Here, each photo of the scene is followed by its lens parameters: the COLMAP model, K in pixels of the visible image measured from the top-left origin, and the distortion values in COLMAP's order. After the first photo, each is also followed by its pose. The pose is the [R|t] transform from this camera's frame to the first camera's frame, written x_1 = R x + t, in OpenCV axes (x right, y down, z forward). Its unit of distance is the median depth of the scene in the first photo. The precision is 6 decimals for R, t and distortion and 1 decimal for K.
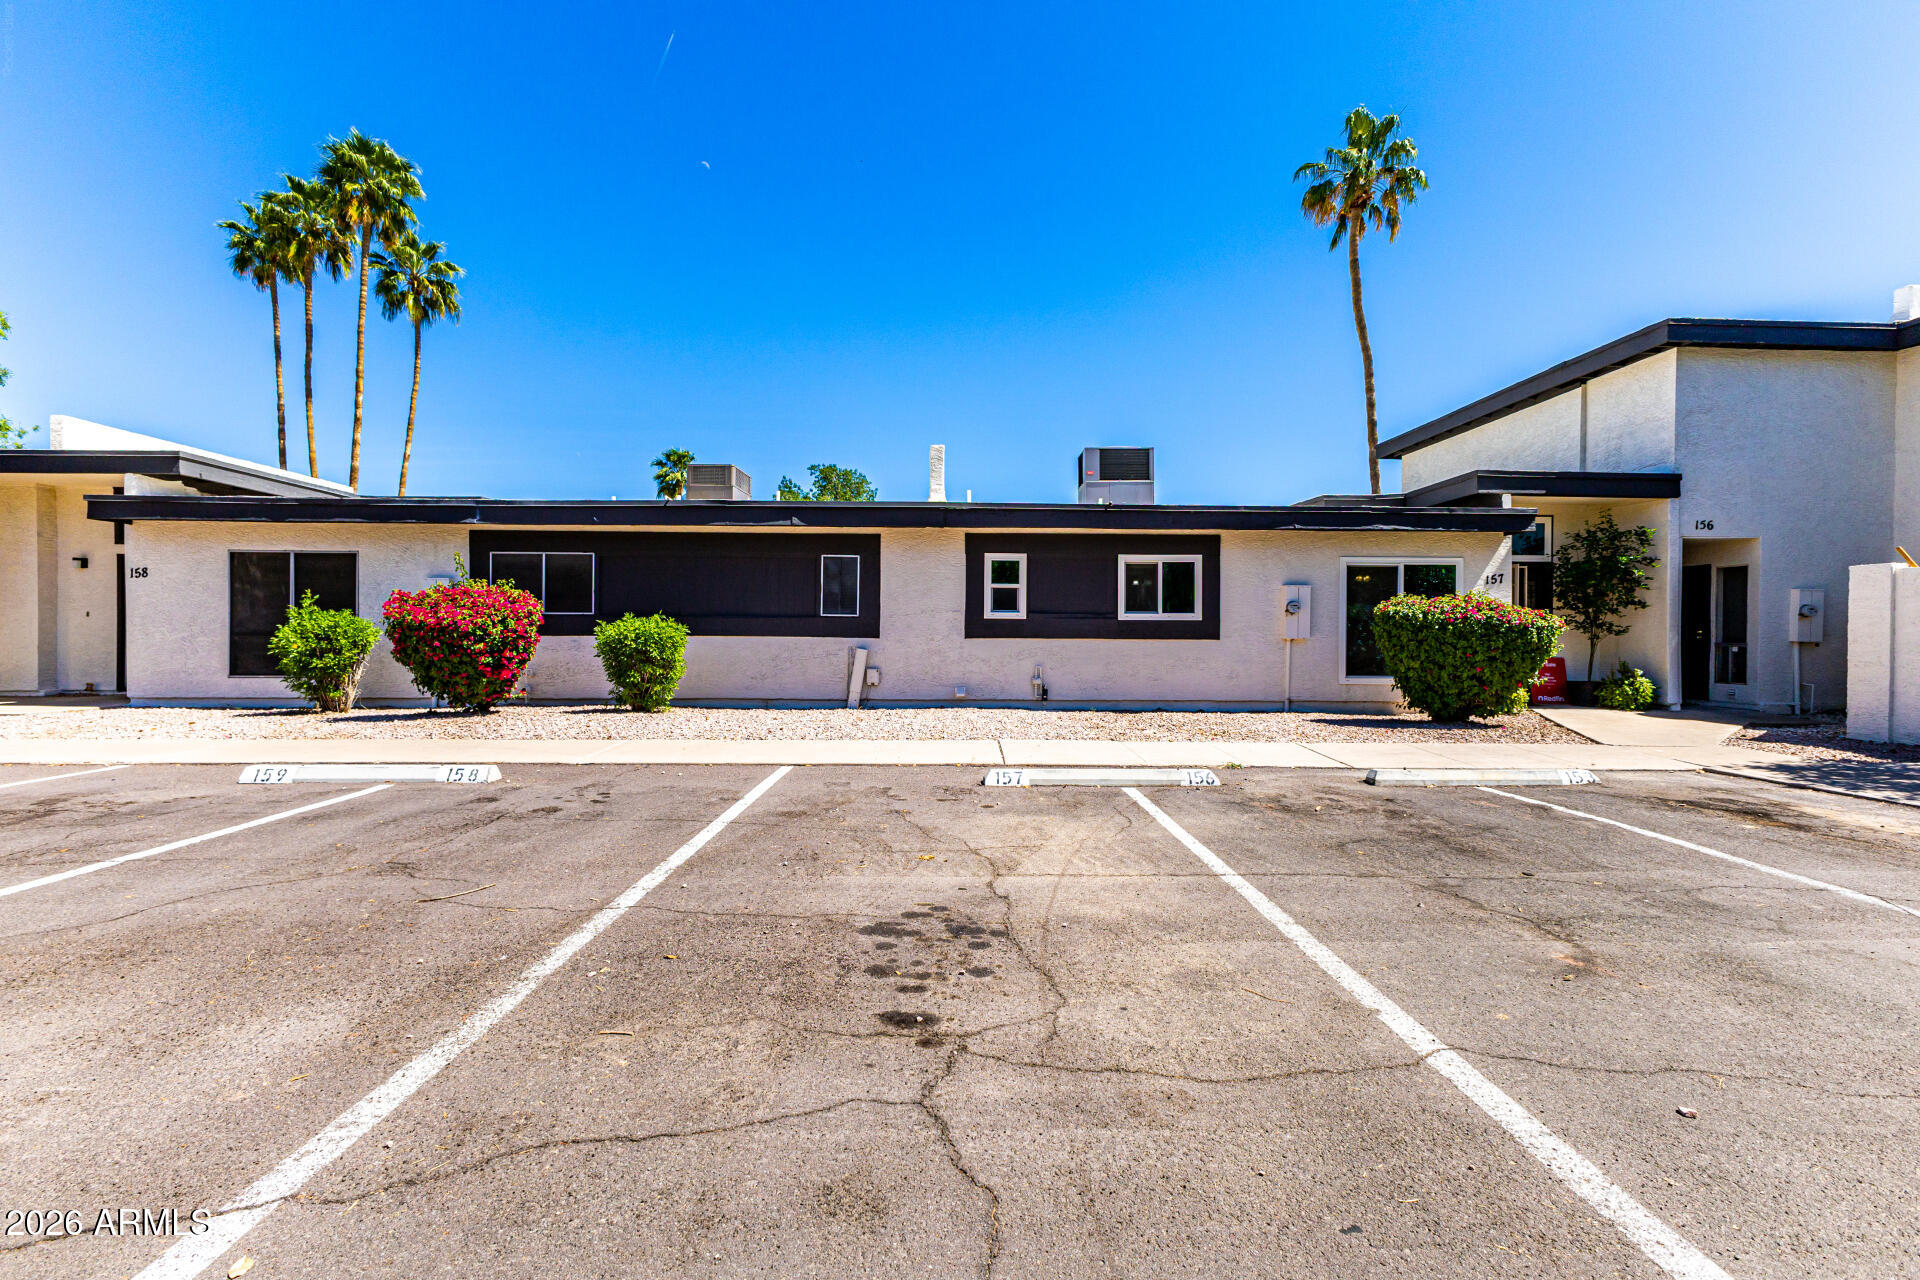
lens RADIAL K [[834.5, 0, 957.7], [0, 834.5, 637.3], [0, 0, 1]] dist [0.008998, 0.000092]
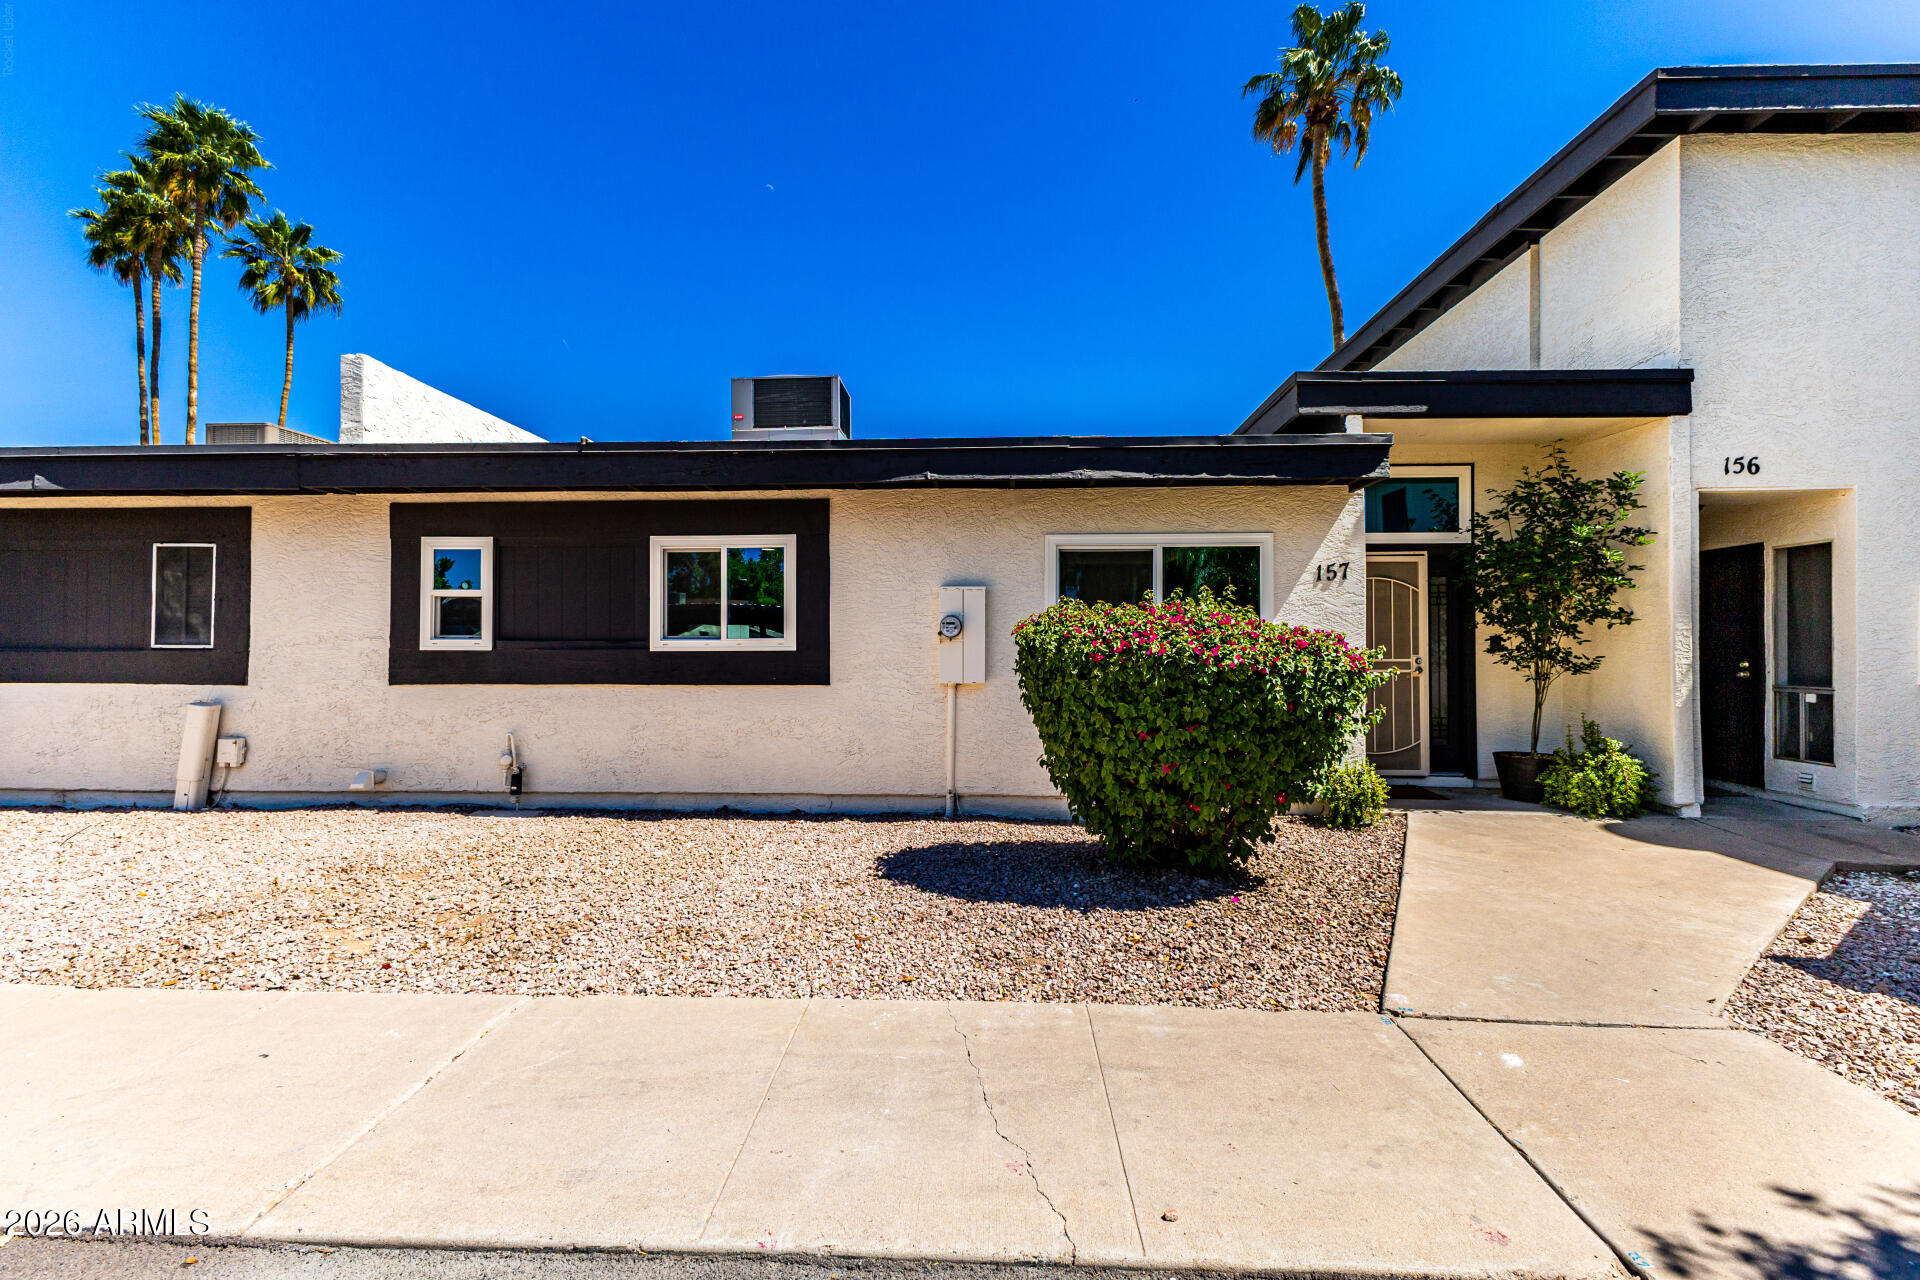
lens RADIAL K [[834.5, 0, 961.7], [0, 834.5, 638.5], [0, 0, 1]] dist [0.008998, 0.000092]
pose [[0.997896, -0.006636, -0.064490, 0.436185], [0.005599, 0.999852, -0.016256, -0.018969], [0.064589, 0.015860, 0.997786, 0.445855]]
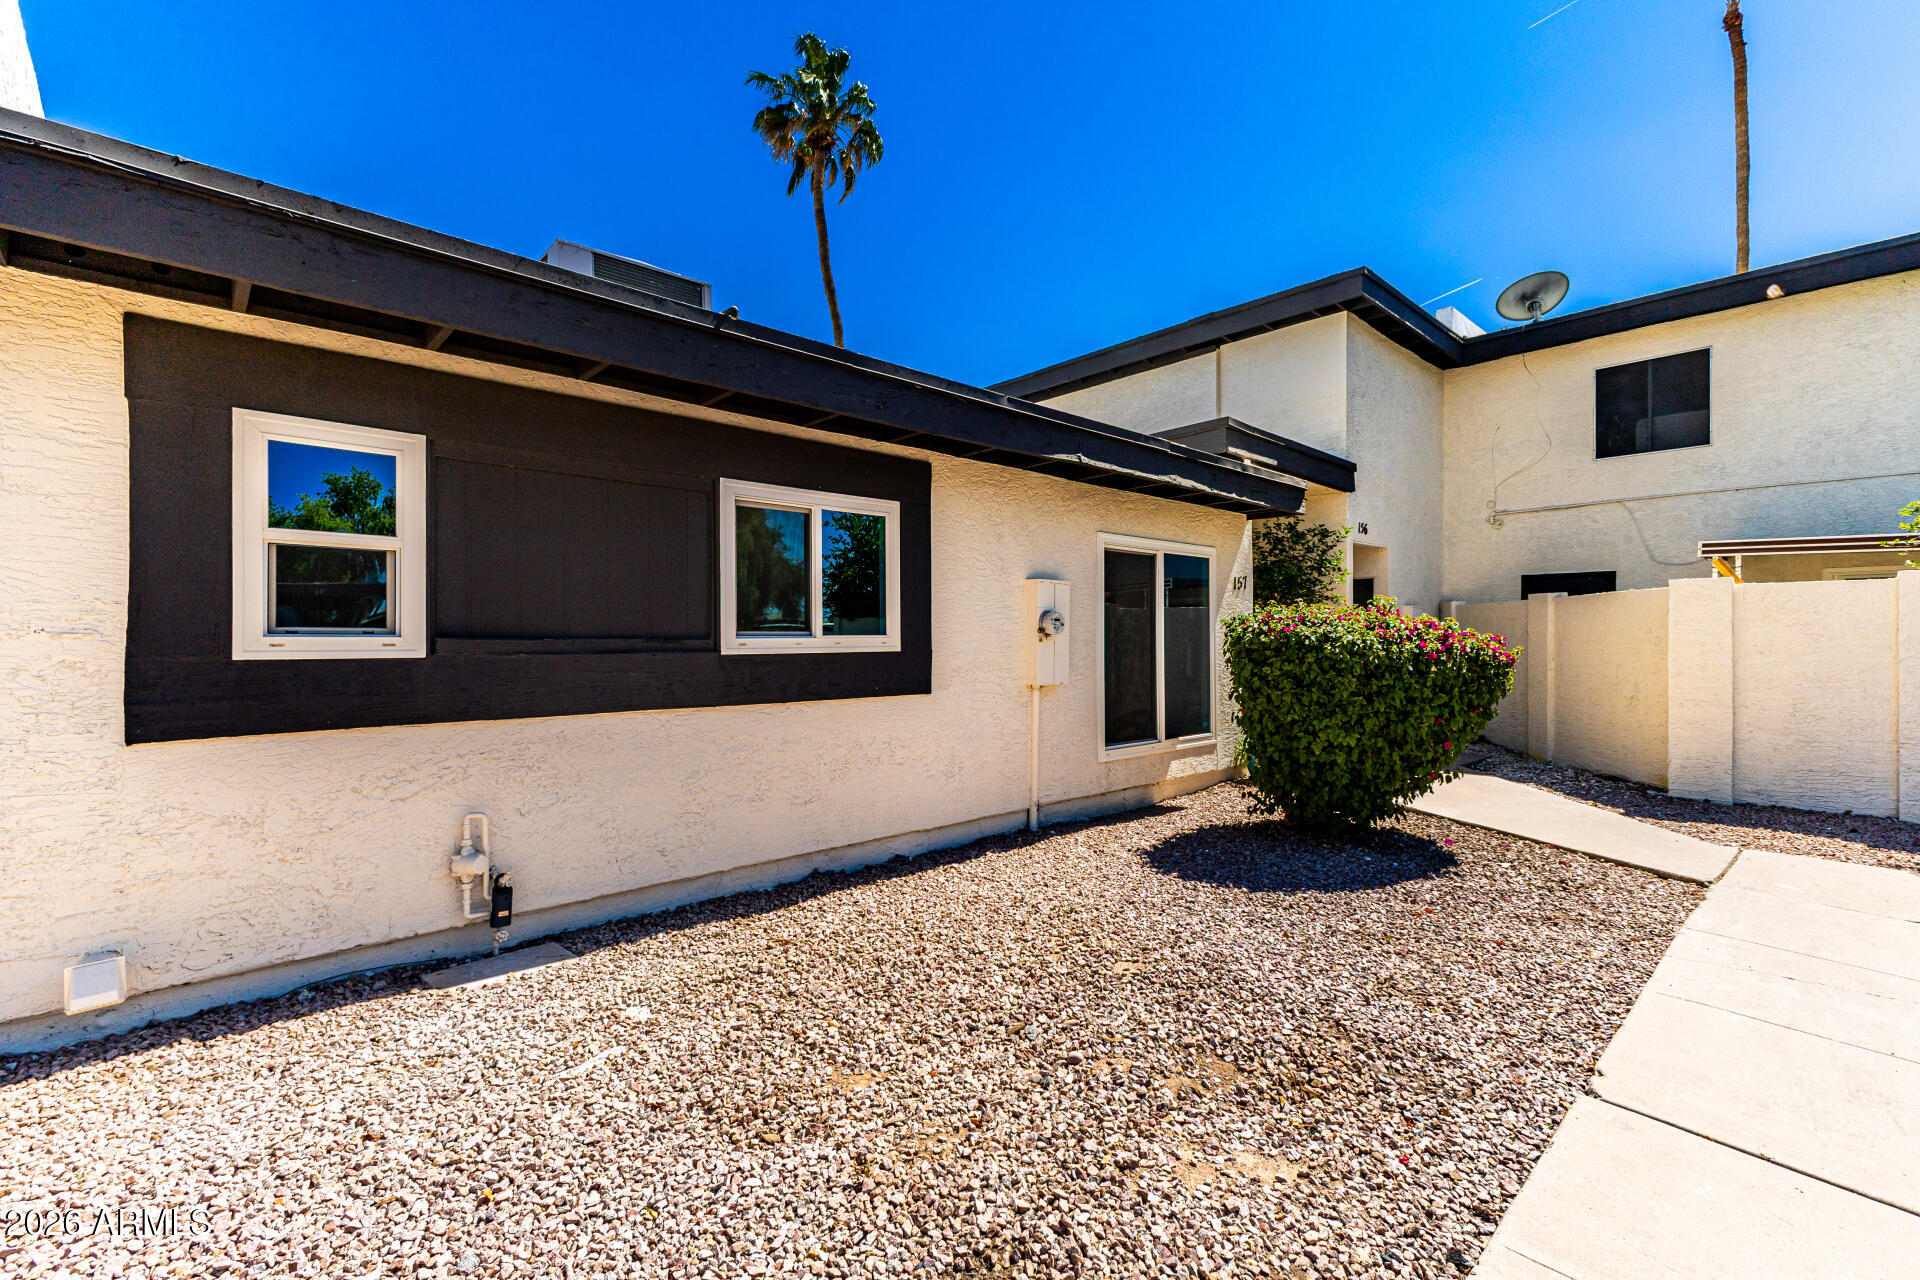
lens RADIAL K [[834.5, 0, 965.9], [0, 834.5, 635.0], [0, 0, 1]] dist [0.008998, 0.000092]
pose [[0.741415, -0.004494, 0.671032, 0.025466], [0.010136, 0.999938, -0.004503, -0.026728], [-0.670970, 0.010140, 0.741415, 0.649936]]
